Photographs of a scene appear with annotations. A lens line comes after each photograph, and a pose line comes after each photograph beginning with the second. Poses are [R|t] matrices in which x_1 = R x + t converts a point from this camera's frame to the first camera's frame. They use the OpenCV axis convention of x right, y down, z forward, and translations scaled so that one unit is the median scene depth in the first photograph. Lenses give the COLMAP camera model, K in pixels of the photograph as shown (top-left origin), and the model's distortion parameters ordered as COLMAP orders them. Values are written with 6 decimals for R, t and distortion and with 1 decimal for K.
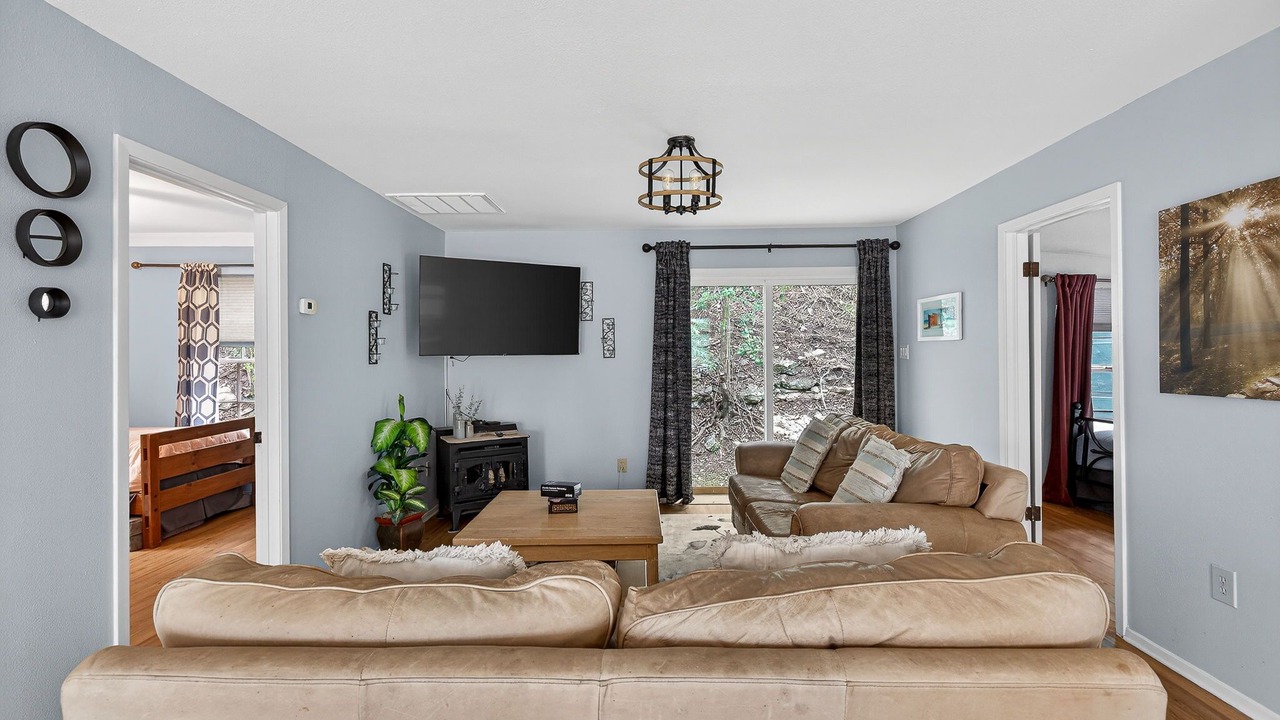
lens RADIAL K [[582.9, 0, 645.2], [0, 582.9, 355.2], [0, 0, 1]] dist [0.000851, -0.001138]
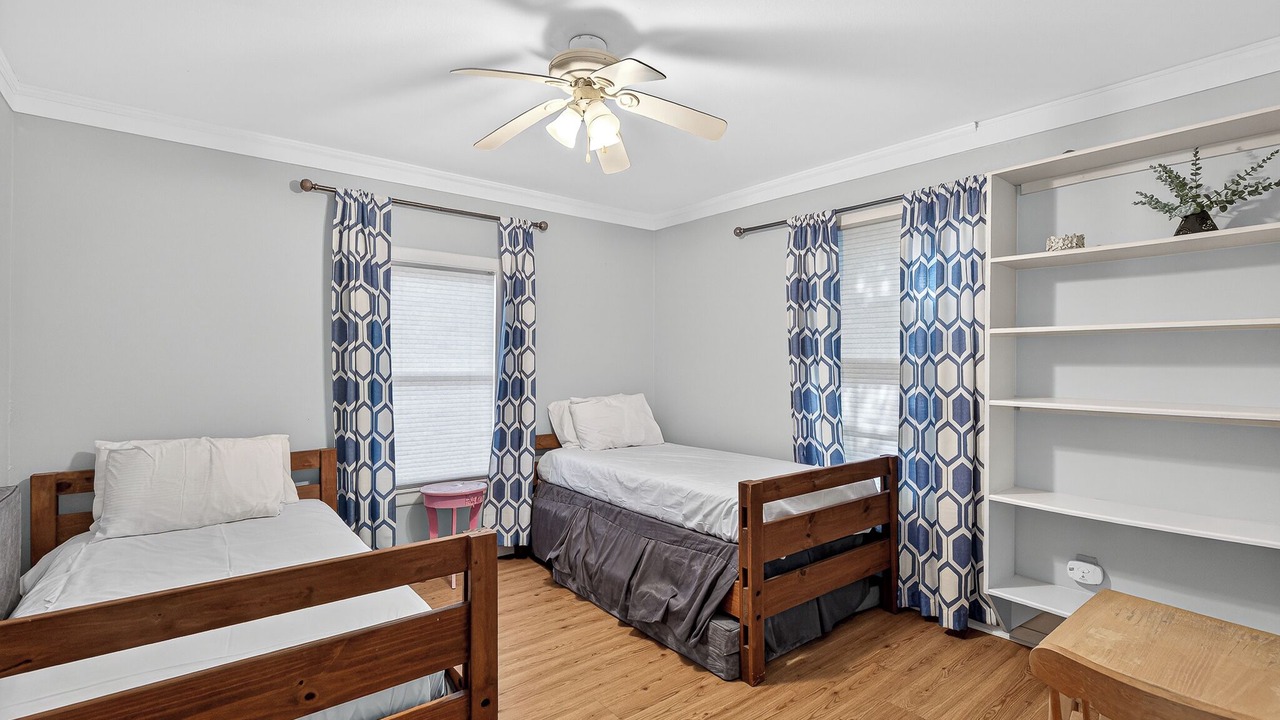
lens RADIAL K [[615.6, 0, 628.8], [0, 615.6, 360.2], [0, 0, 1]] dist [0.005853, -0.000108]
pose [[0.623520, 0.013086, -0.781697, -0.400032], [-0.011061, 0.999907, 0.007917, 0.006650], [0.781729, 0.003710, 0.623608, 0.465414]]
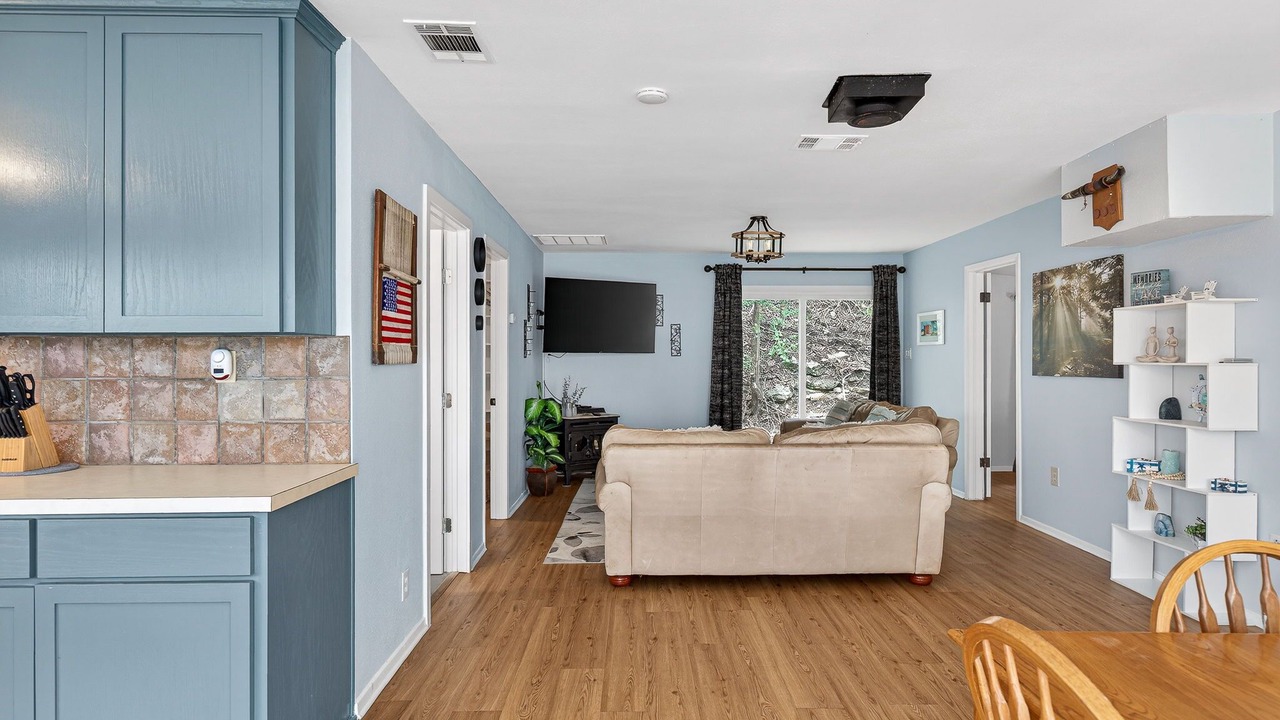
lens RADIAL K [[723.6, 0, 653.9], [0, 723.6, 356.8], [0, 0, 1]] dist [-0.006071, 0.002552]
pose [[0.999250, 0.009115, 0.037622, -0.193938], [-0.008992, 0.999954, -0.003438, 0.013609], [-0.037652, 0.003097, 0.999286, -0.632296]]
